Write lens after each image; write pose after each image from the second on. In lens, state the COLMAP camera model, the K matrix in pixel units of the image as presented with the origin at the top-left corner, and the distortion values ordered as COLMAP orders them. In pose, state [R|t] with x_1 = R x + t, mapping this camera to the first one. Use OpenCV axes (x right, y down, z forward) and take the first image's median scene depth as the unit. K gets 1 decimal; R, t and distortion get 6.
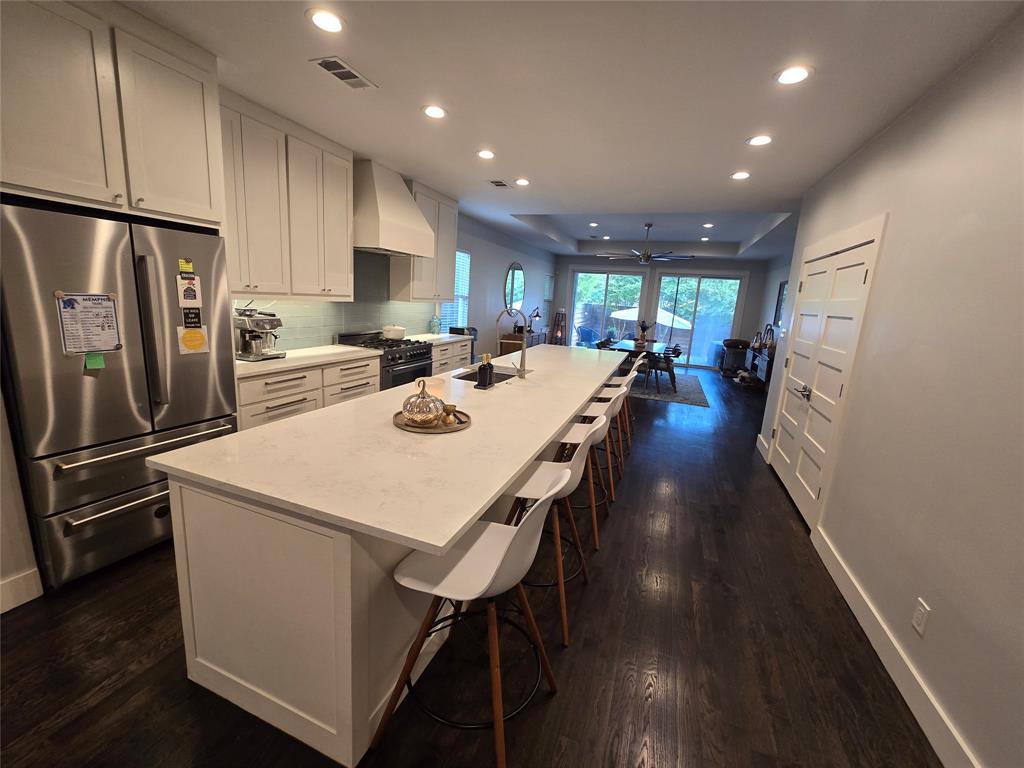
lens RADIAL K [[420.9, 0, 507.6], [0, 420.9, 381.8], [0, 0, 1]] dist [-0.001686, 0.000255]
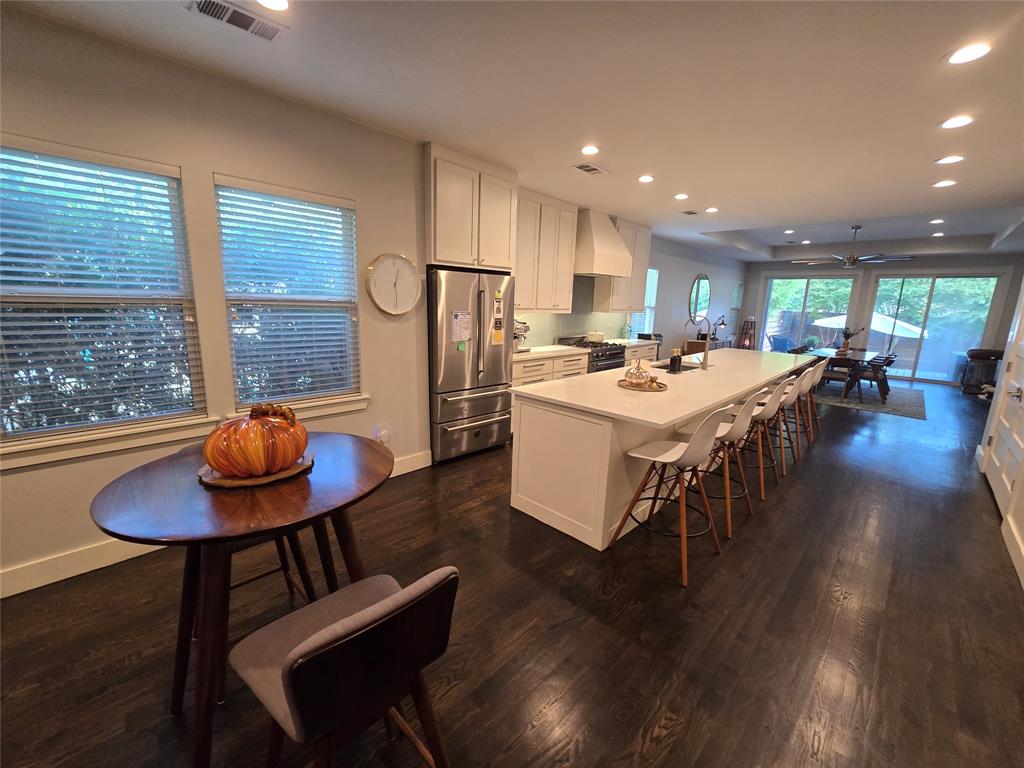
lens RADIAL K [[420.9, 0, 510.7], [0, 420.9, 384.6], [0, 0, 1]] dist [-0.001686, 0.000255]
pose [[0.922128, 0.042666, -0.384525, -0.008314], [-0.050308, 0.998685, -0.009832, 0.043669], [0.383600, 0.028411, 0.923062, -0.225015]]
